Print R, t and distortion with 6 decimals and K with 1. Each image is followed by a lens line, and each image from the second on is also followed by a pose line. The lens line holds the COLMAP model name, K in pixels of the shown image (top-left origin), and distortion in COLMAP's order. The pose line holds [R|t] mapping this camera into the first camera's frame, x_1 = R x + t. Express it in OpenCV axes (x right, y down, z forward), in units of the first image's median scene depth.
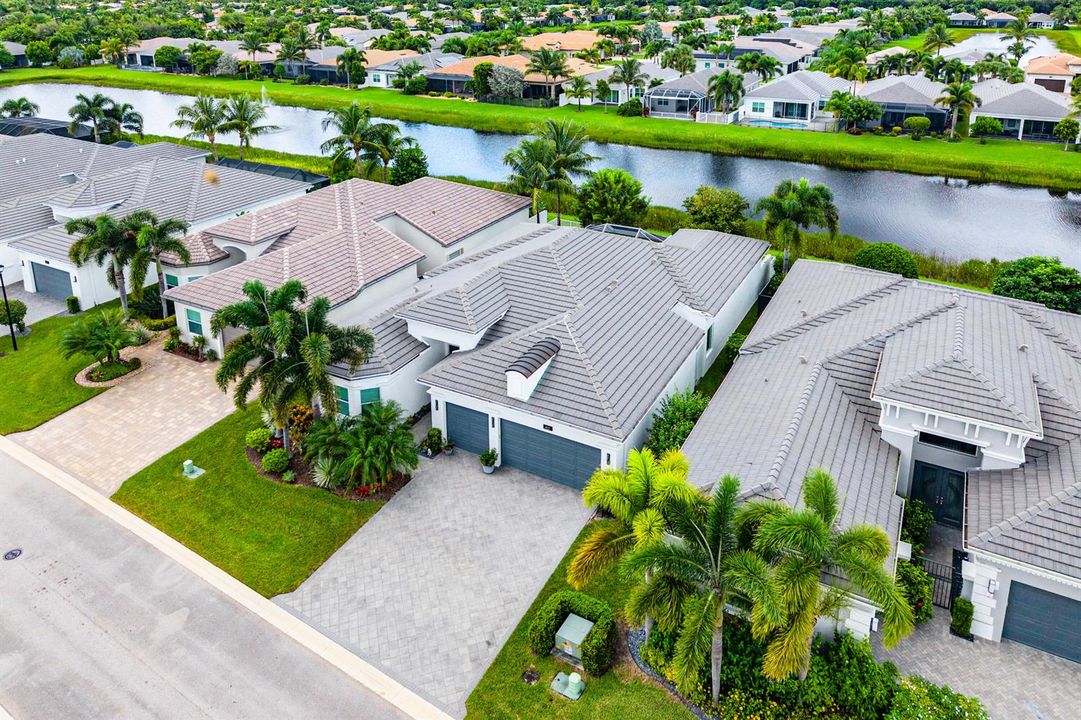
lens RADIAL K [[717.1, 0, 559.3], [0, 717.1, 214.0], [0, 0, 1]] dist [0.001135, -0.000701]
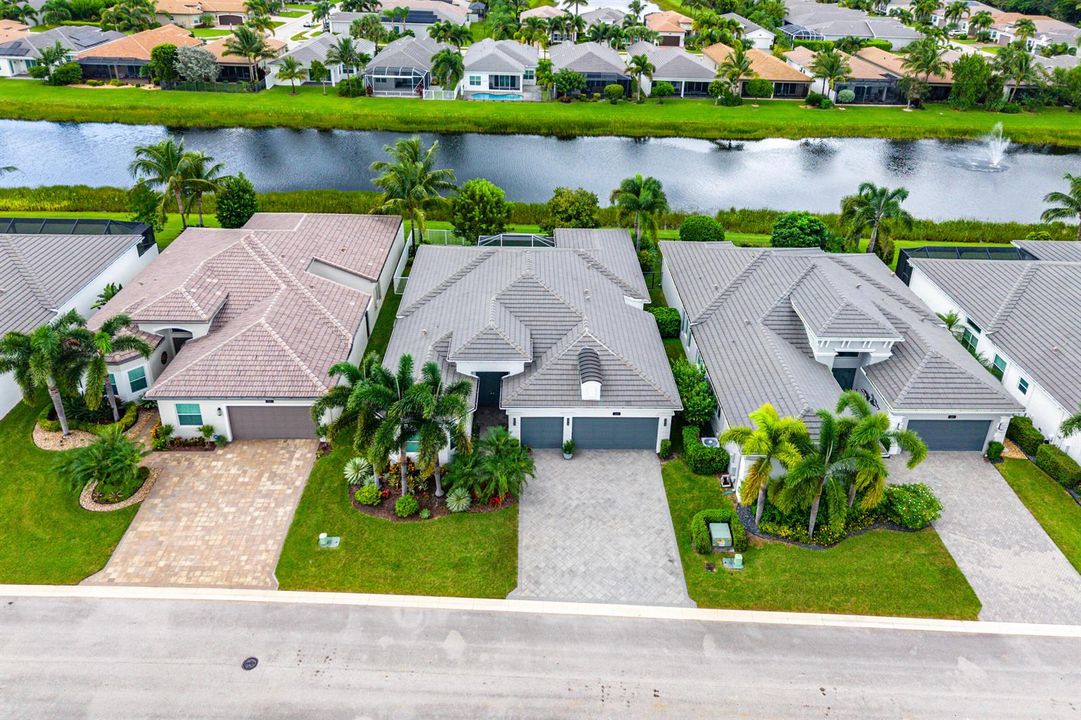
lens RADIAL K [[701.5, 0, 537.2], [0, 701.5, 296.3], [0, 0, 1]] dist [0.006200, 0.001022]
pose [[0.871641, -0.209020, 0.443342, -0.483339], [0.118503, 0.967547, 0.223179, -0.160764], [-0.475604, -0.141995, 0.868124, -0.029770]]
